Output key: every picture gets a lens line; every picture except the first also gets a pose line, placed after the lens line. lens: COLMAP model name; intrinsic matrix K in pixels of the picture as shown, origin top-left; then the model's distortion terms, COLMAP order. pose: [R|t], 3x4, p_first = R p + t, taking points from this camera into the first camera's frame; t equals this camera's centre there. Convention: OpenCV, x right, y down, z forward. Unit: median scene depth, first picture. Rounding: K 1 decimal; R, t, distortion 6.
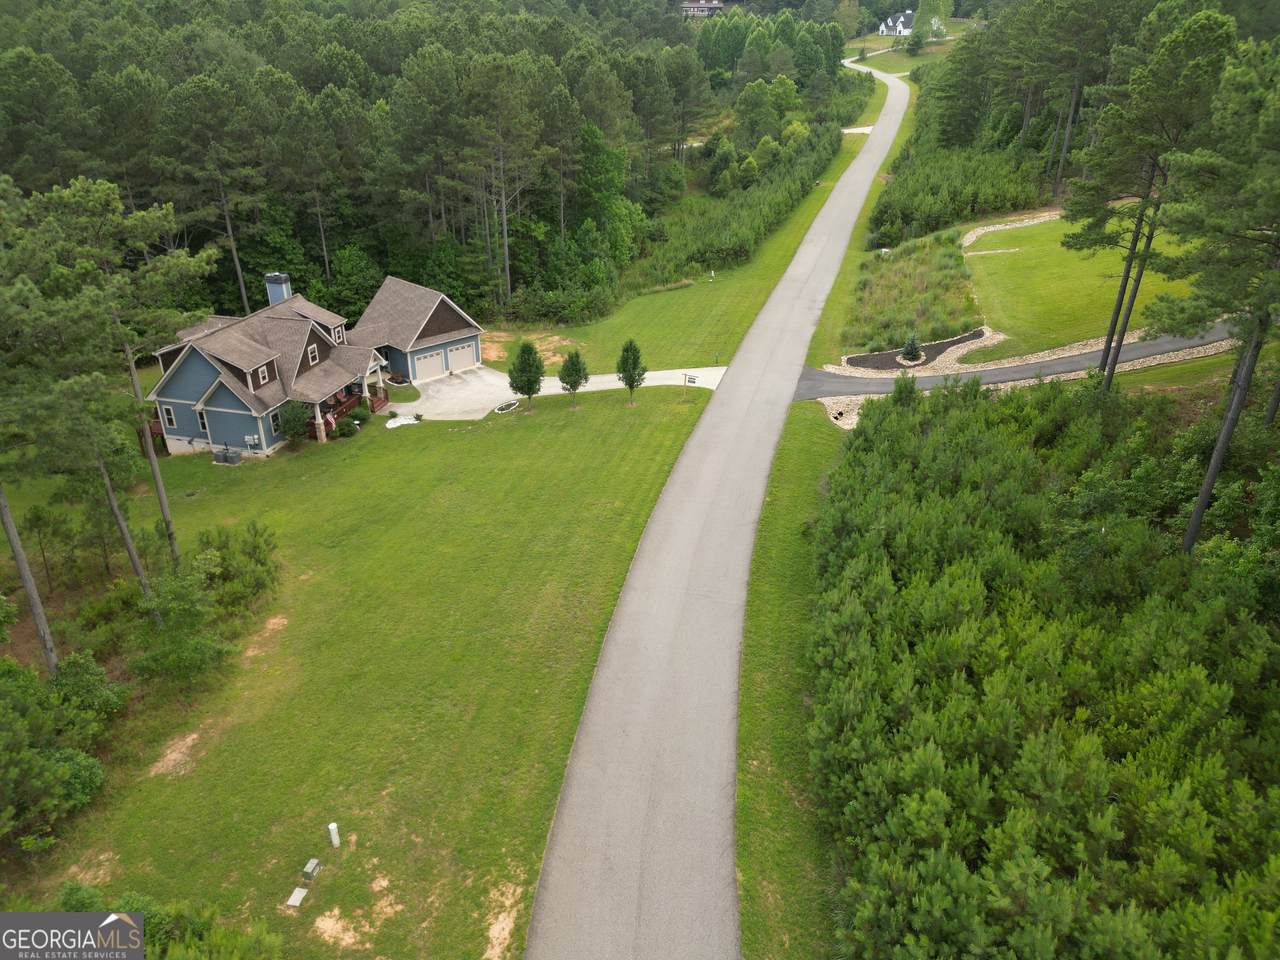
lens RADIAL K [[904.9, 0, 639.6], [0, 904.9, 480.3], [0, 0, 1]] dist [0.019588, -0.004146]
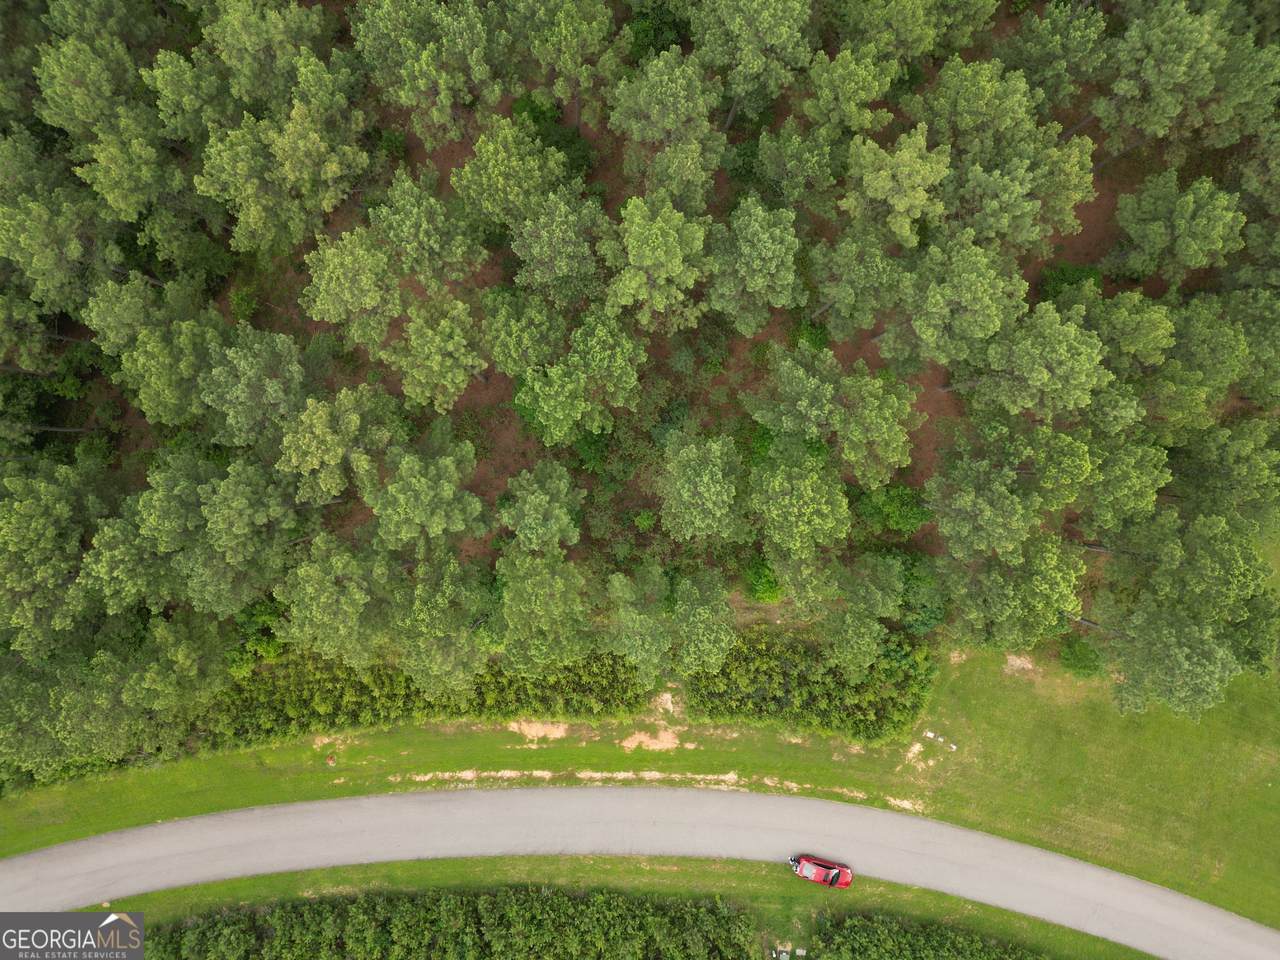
lens RADIAL K [[904.9, 0, 640.0], [0, 904.9, 479.9], [0, 0, 1]] dist [0.019588, -0.004146]
pose [[-0.158196, 0.987406, -0.001906, -0.876337], [-0.464810, -0.072765, 0.882415, -1.374933], [0.871164, 0.140481, 0.470467, -1.098785]]
